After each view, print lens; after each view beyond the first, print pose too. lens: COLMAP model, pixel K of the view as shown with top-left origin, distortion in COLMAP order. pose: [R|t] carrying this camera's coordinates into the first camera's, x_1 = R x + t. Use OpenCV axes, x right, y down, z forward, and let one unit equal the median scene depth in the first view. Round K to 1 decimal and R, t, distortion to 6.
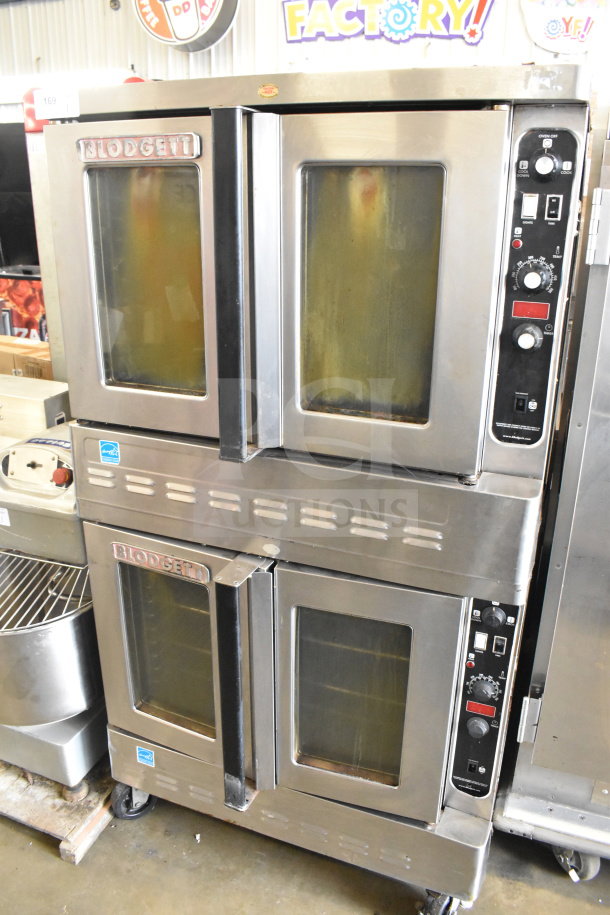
lens RADIAL K [[706.3, 0, 310.4], [0, 706.3, 461.6], [0, 0, 1]] dist [-0.085531, 0.001666]
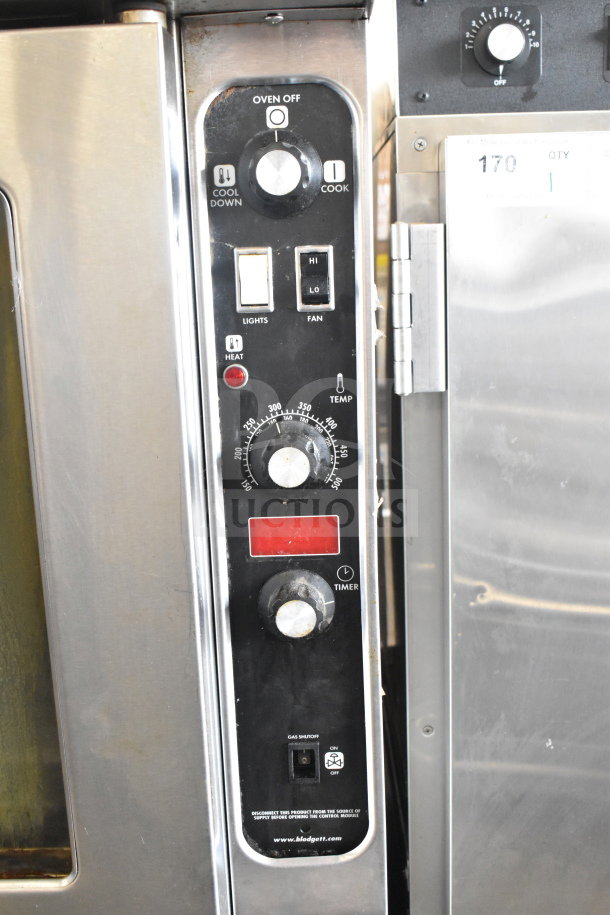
lens RADIAL K [[988.5, 0, 297.5], [0, 988.5, 459.2], [0, 0, 1]] dist [-0.063318, 0.000000]
pose [[0.935870, -0.119951, 0.331300, 0.143401], [0.168103, 0.978360, -0.120637, -0.197775], [-0.309660, 0.168593, 0.935782, 0.488276]]
